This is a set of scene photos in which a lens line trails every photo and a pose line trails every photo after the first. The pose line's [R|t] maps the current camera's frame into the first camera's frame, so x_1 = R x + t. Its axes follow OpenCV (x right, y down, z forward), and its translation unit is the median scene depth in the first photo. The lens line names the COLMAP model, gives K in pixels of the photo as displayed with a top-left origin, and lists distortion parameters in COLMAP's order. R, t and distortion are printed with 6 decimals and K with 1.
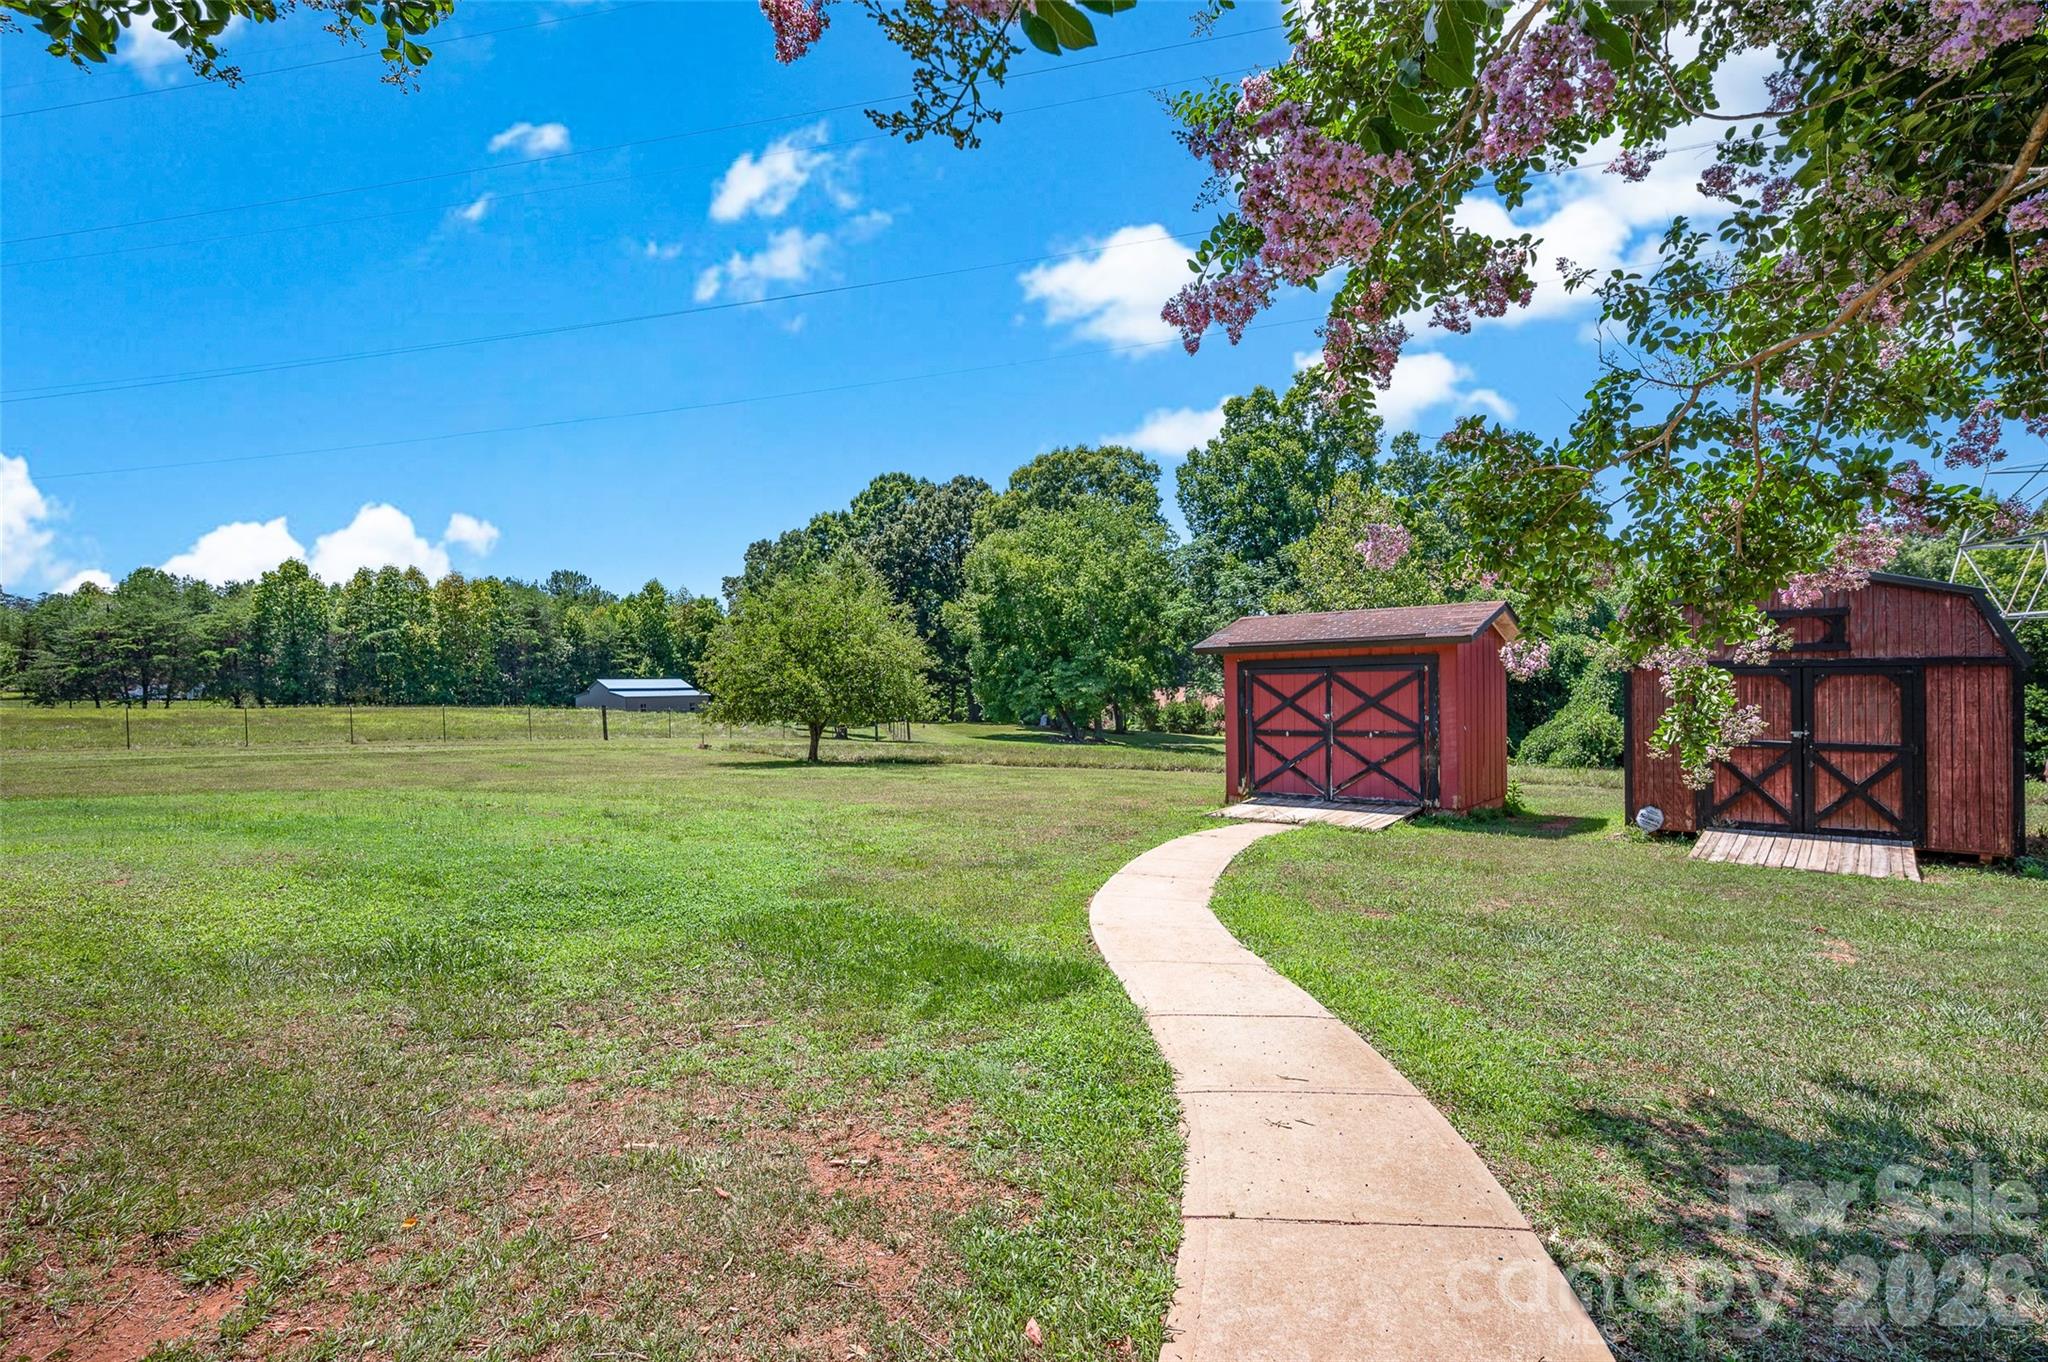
lens RADIAL K [[1036.8, 0, 1025.2], [0, 1036.8, 681.0], [0, 0, 1]] dist [0.031195, 0.000413]
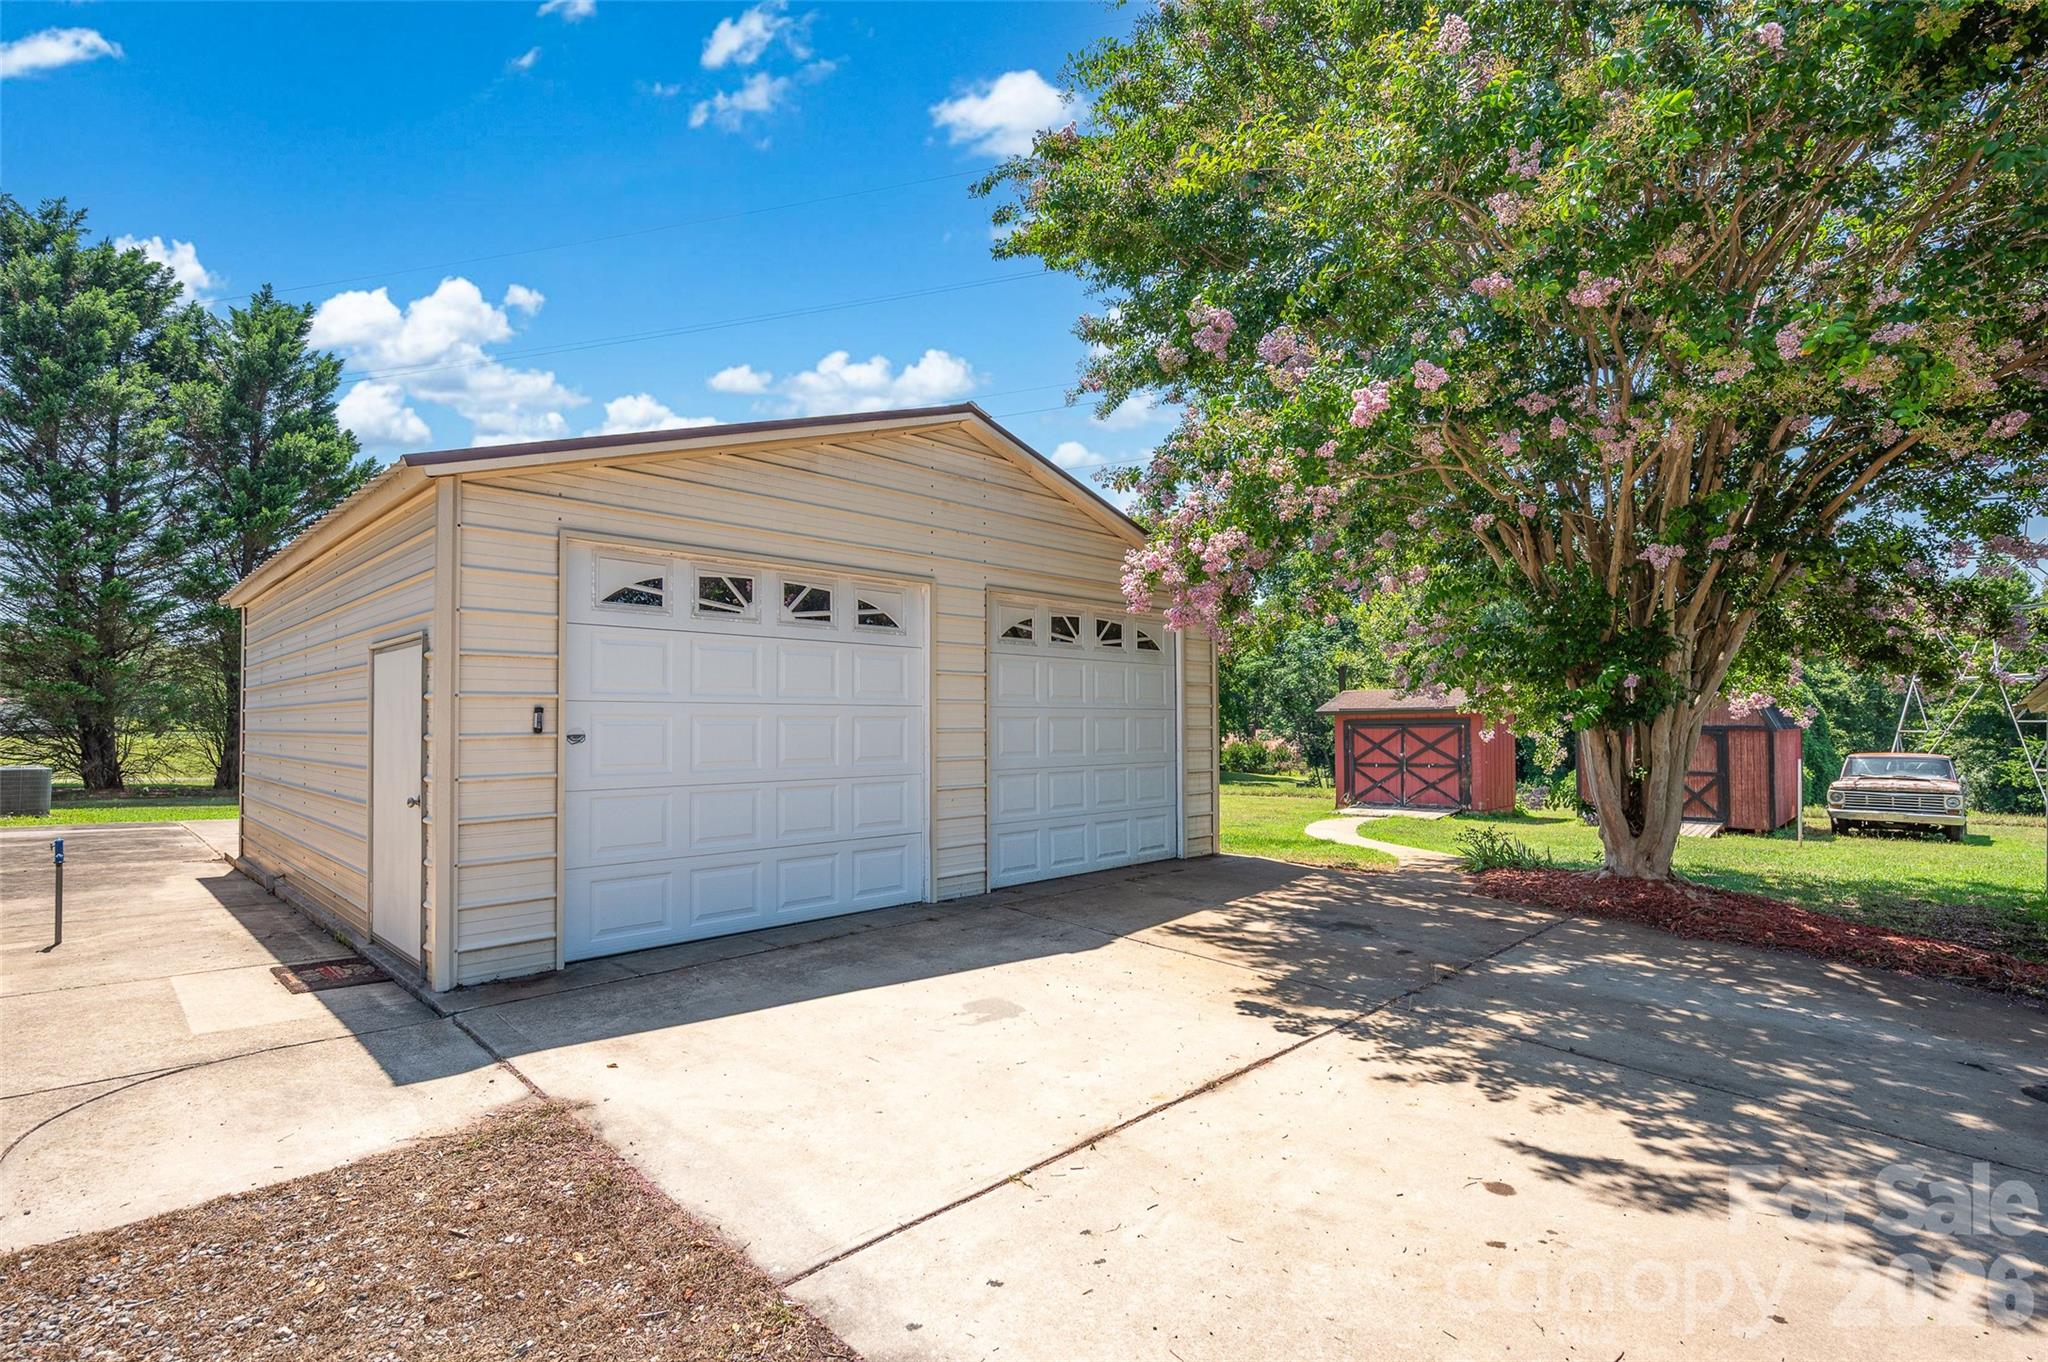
lens RADIAL K [[1036.8, 0, 1020.7], [0, 1036.8, 693.1], [0, 0, 1]] dist [0.031195, 0.000413]
pose [[0.998930, 0.006007, -0.045862, -0.234736], [-0.007228, 0.999622, -0.026512, -0.015271], [0.045686, 0.026815, 0.998596, -0.668922]]
